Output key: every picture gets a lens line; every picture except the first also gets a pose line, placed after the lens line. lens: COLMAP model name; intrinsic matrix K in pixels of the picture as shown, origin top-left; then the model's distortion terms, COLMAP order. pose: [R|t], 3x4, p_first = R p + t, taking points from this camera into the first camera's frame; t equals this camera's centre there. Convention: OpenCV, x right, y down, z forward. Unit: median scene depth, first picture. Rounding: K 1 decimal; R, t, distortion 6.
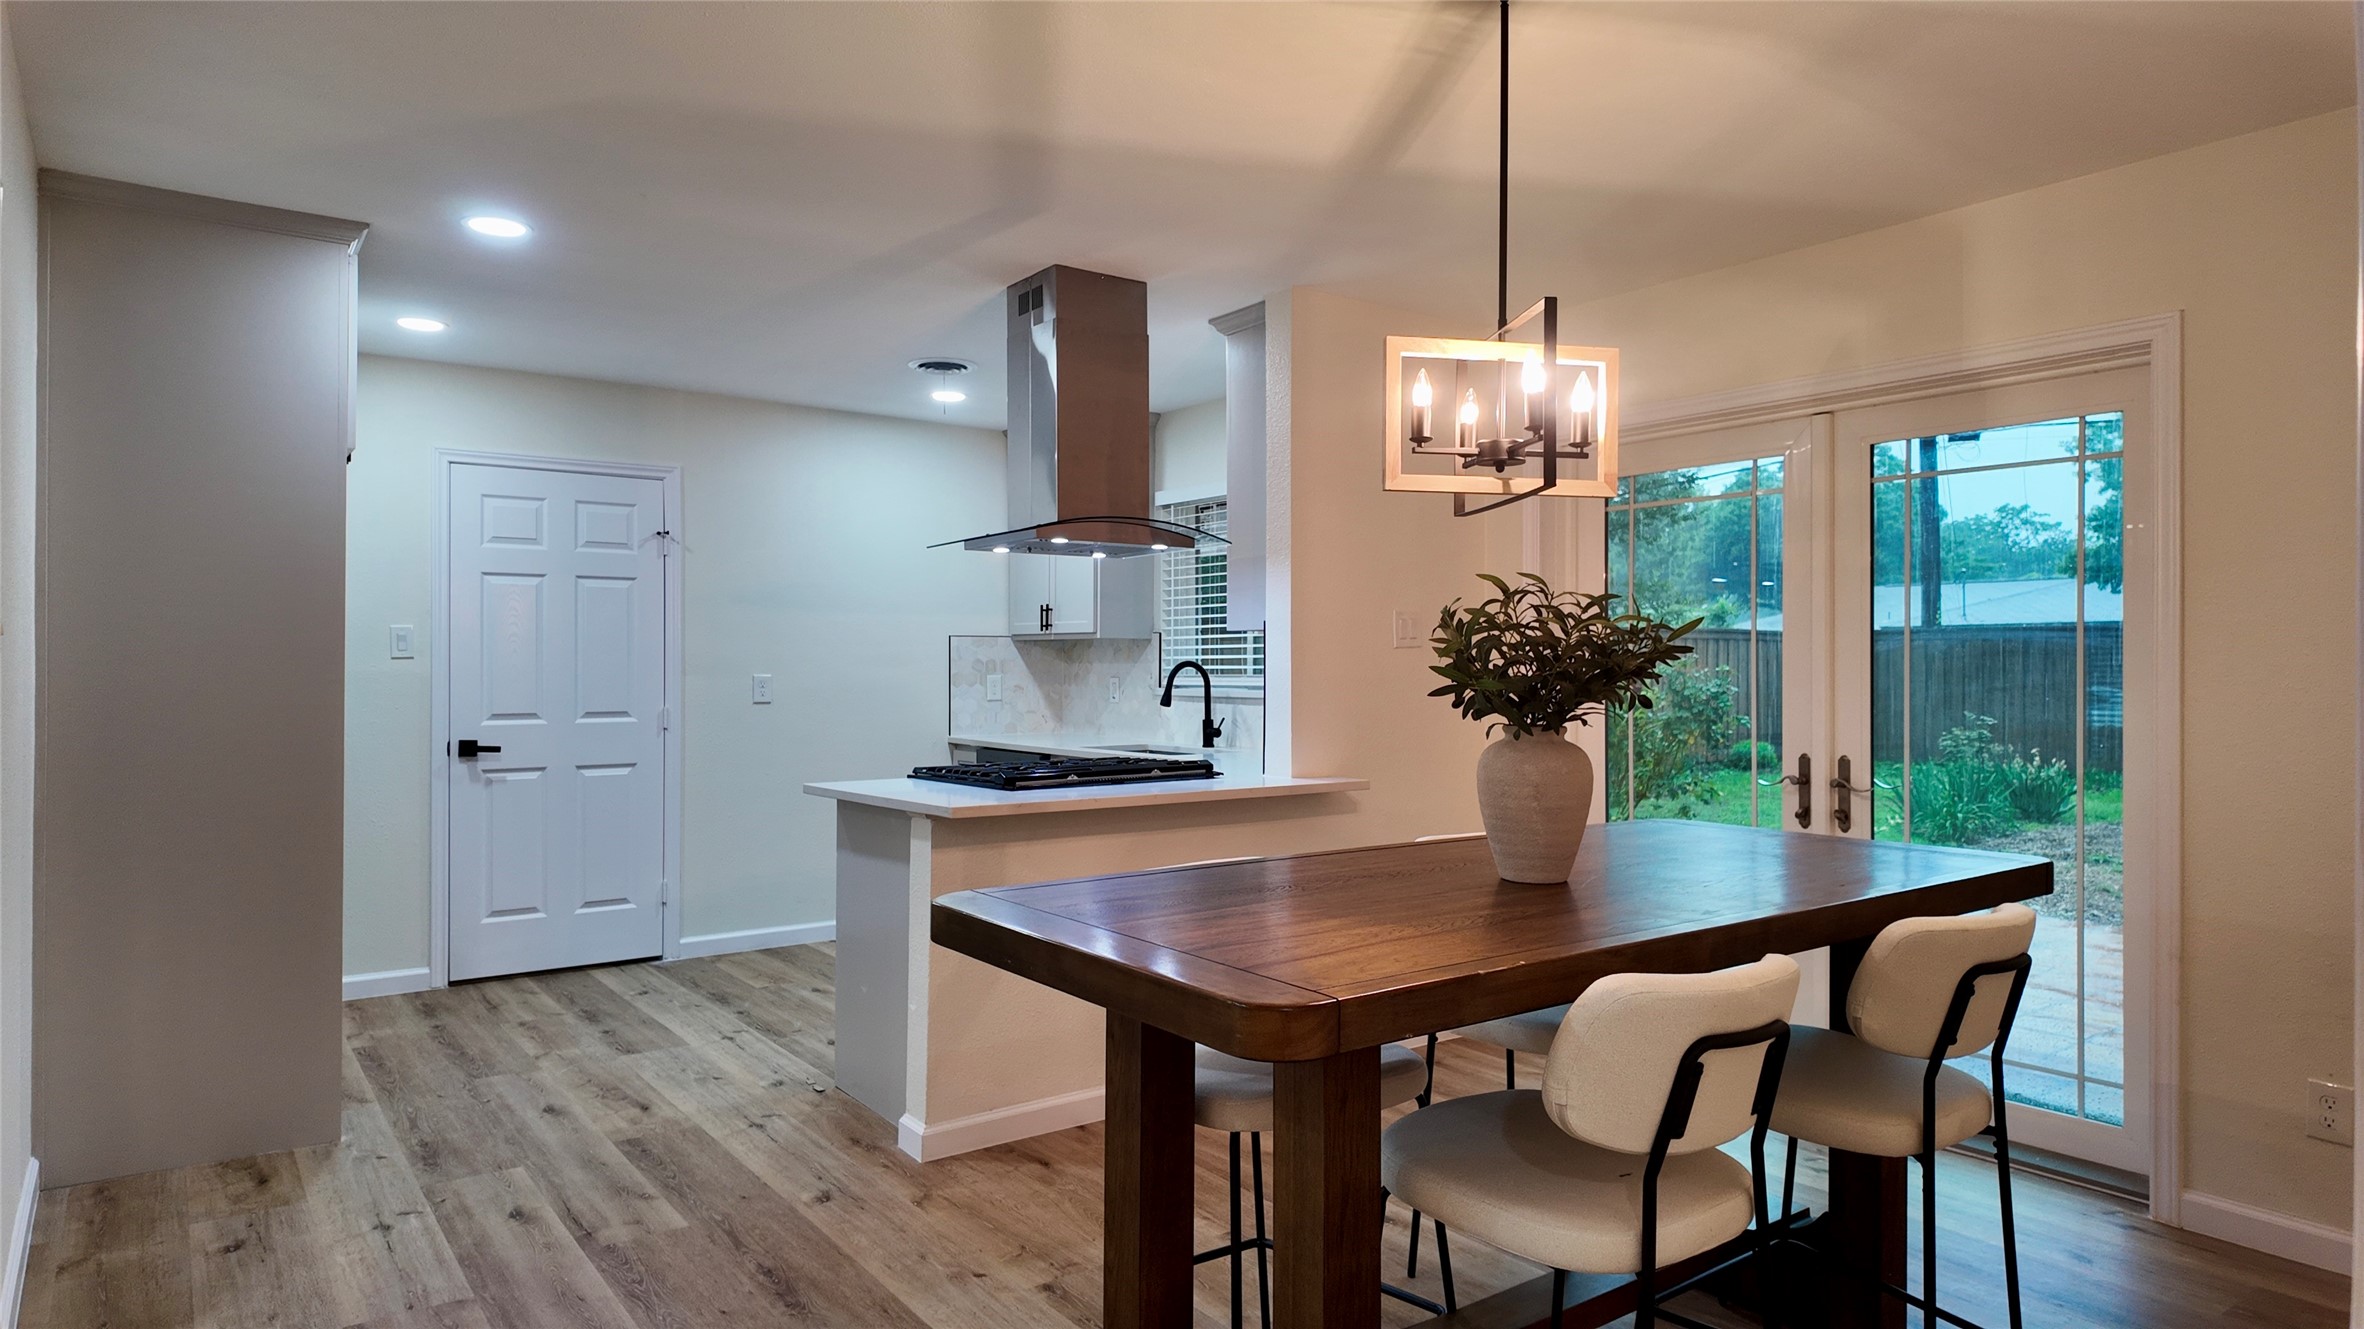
lens RADIAL K [[1359.9, 0, 1205.0], [0, 1359.9, 642.3], [0, 0, 1]] dist [0.010653, -0.000797]
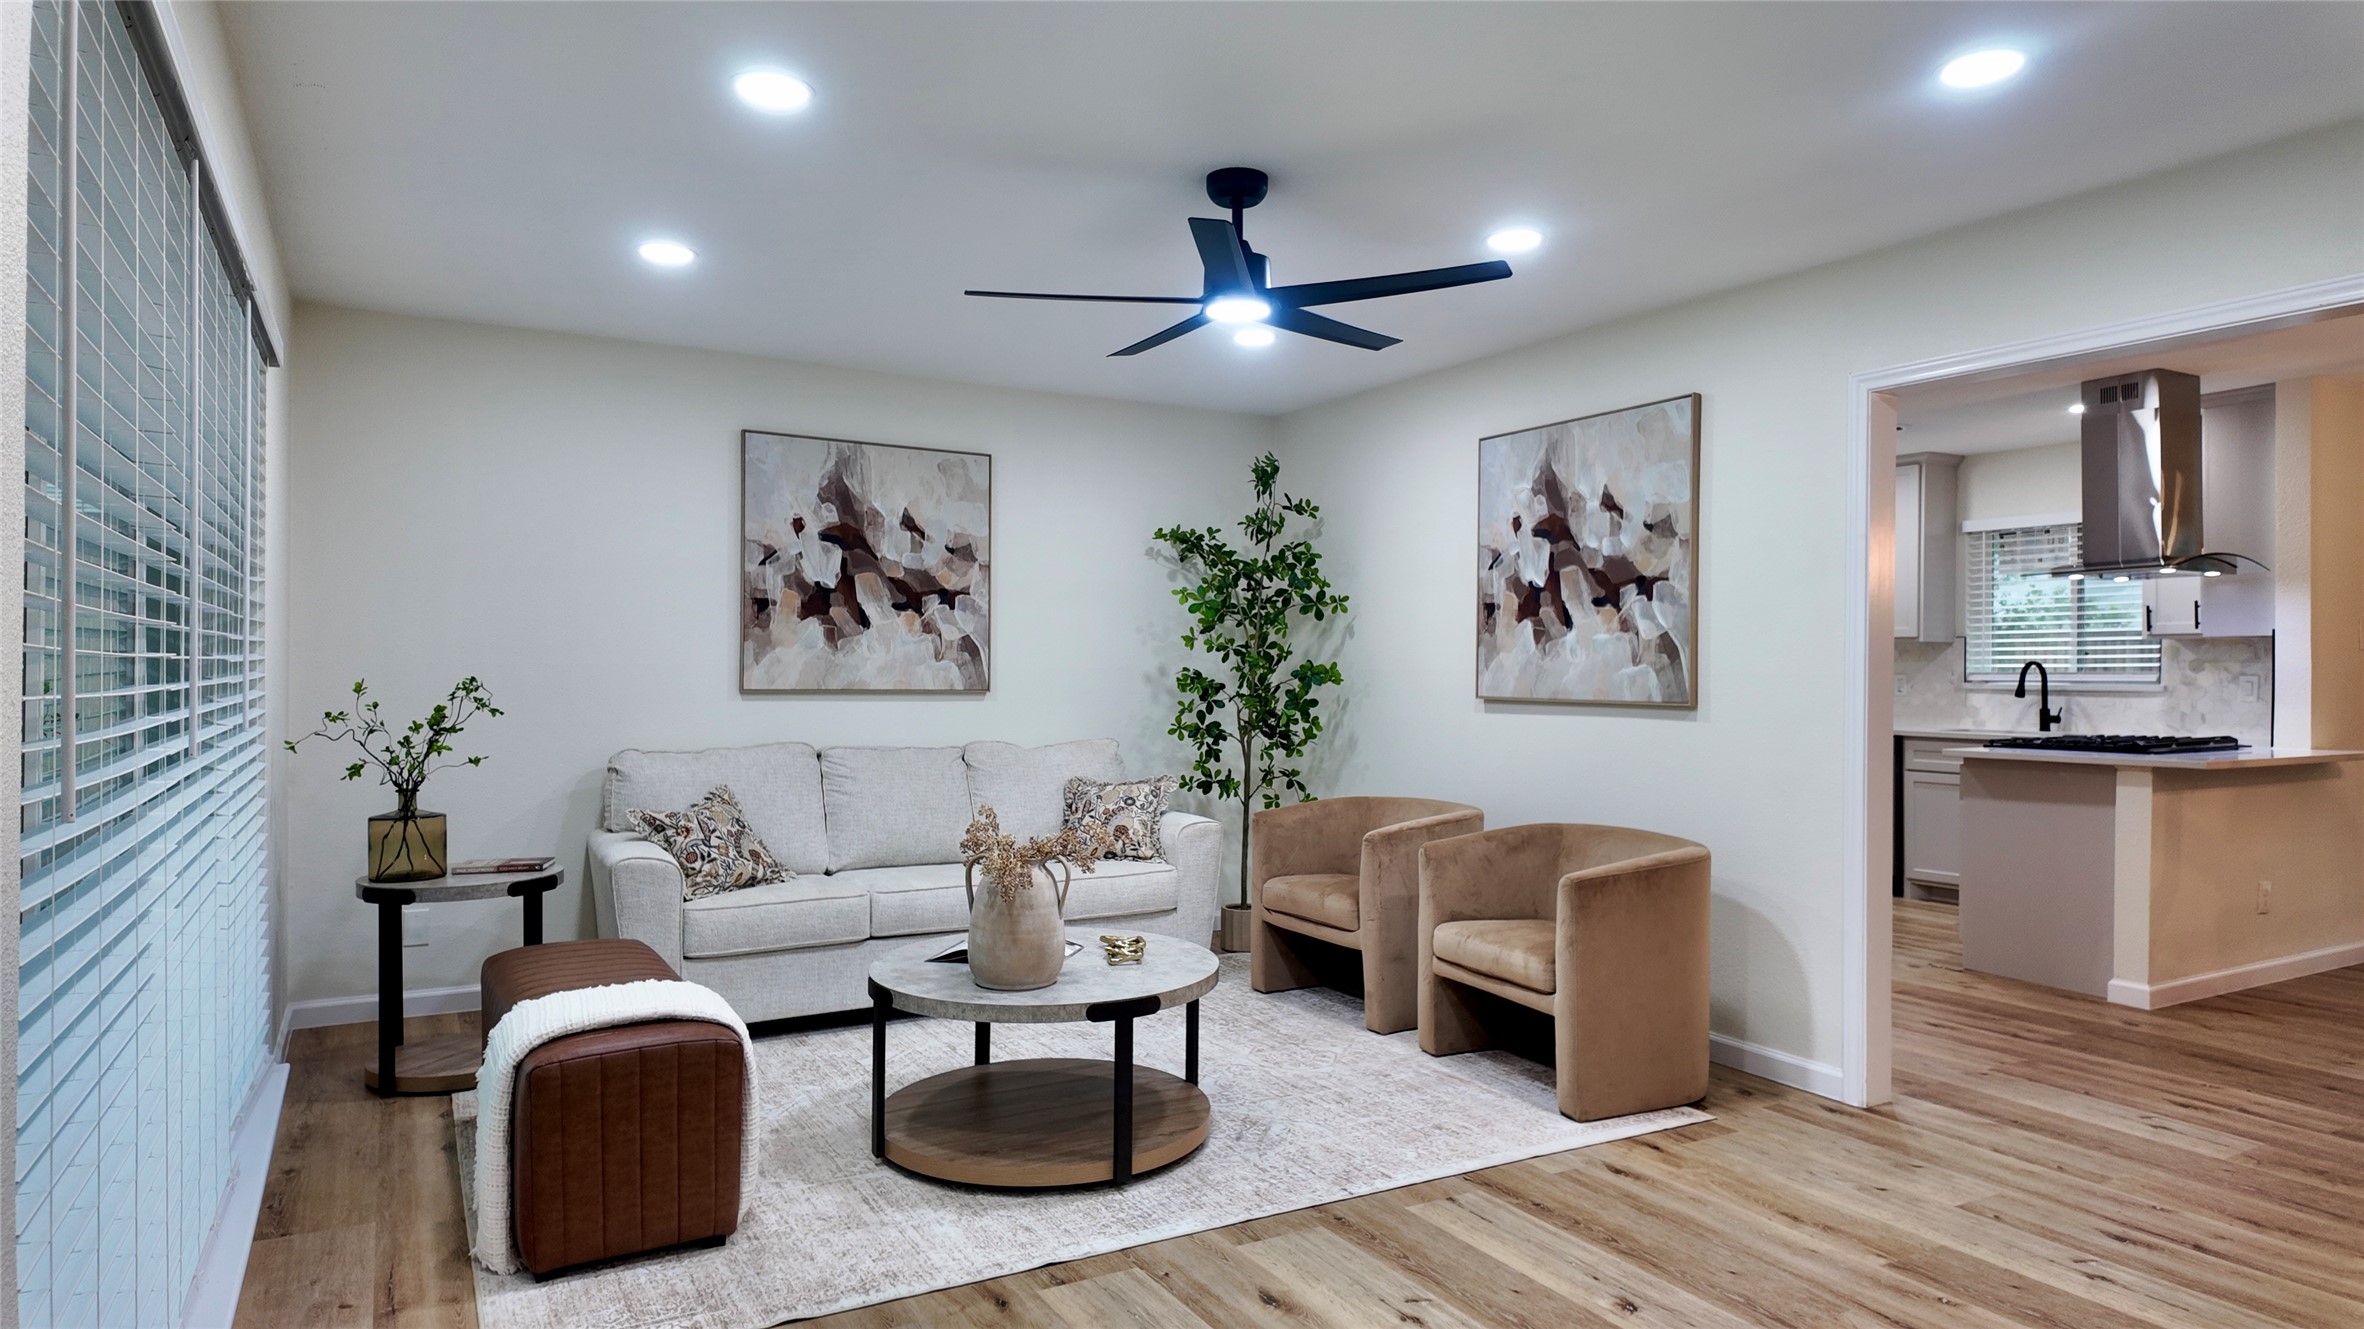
lens RADIAL K [[1359.9, 0, 1228.5], [0, 1359.9, 648.6], [0, 0, 1]] dist [0.010653, -0.000797]
pose [[0.993093, 0.003261, -0.117283, -1.037416], [-0.002954, 0.999992, 0.002787, 0.002489], [0.117291, -0.002422, 0.993095, -0.543603]]
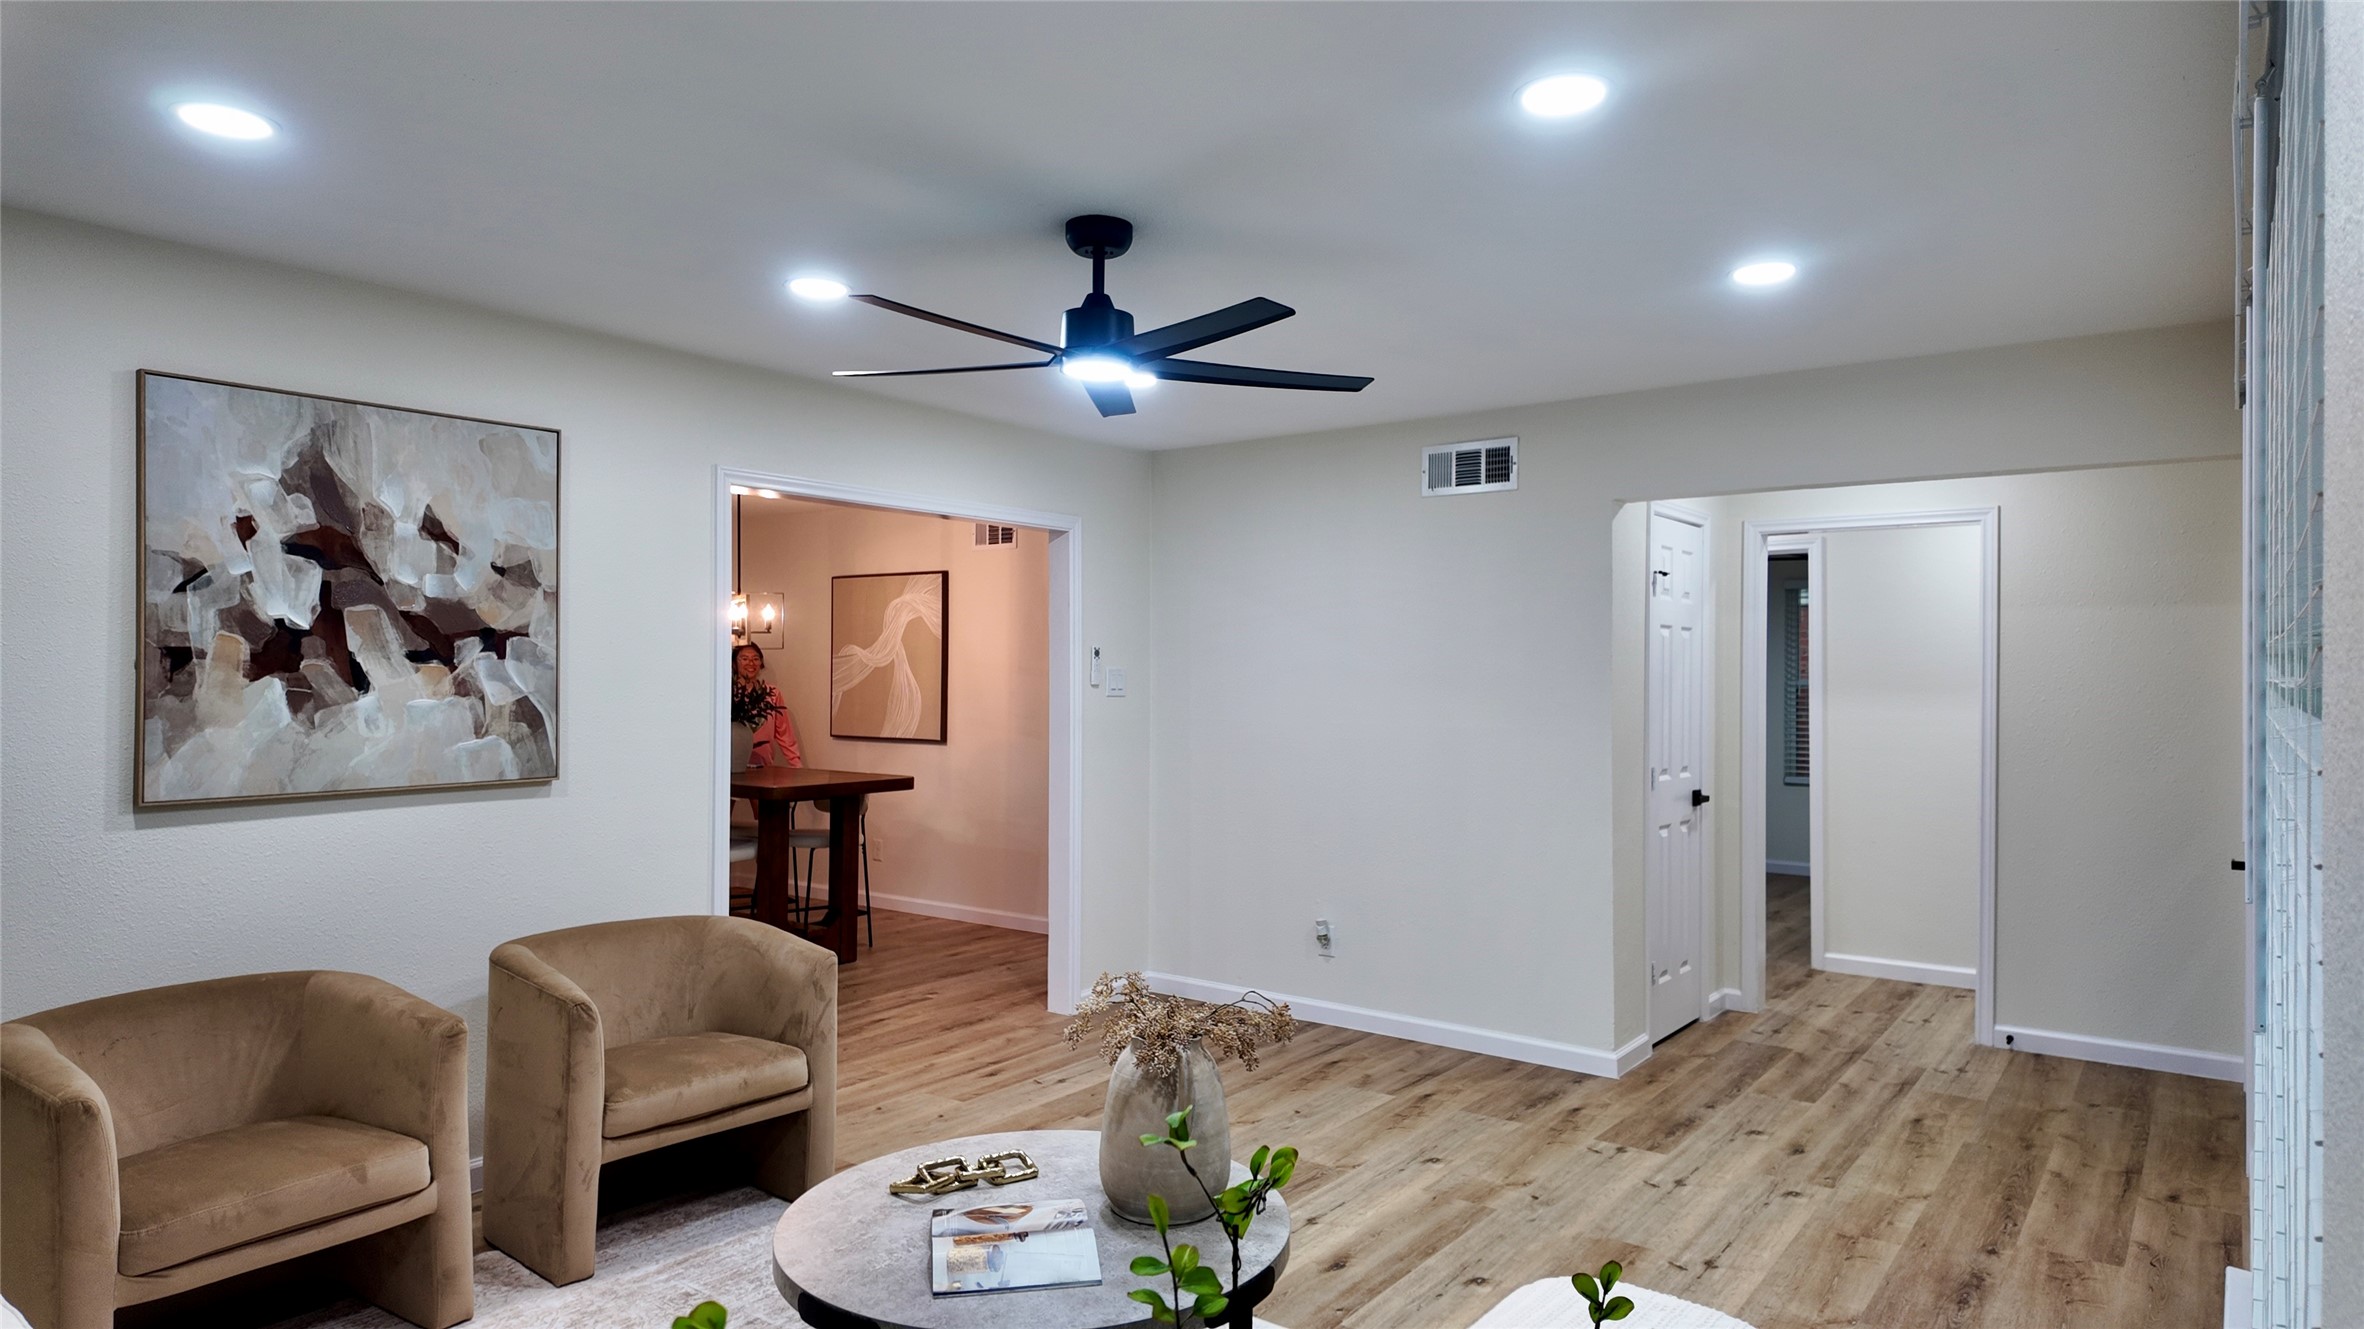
lens RADIAL K [[1359.9, 0, 1161.7], [0, 1359.9, 646.3], [0, 0, 1]] dist [0.010653, -0.000797]
pose [[-0.249336, 0.016699, 0.968273, -2.014828], [-0.021813, 0.999501, -0.022854, -0.039335], [-0.968171, -0.026819, -0.248847, 0.599830]]
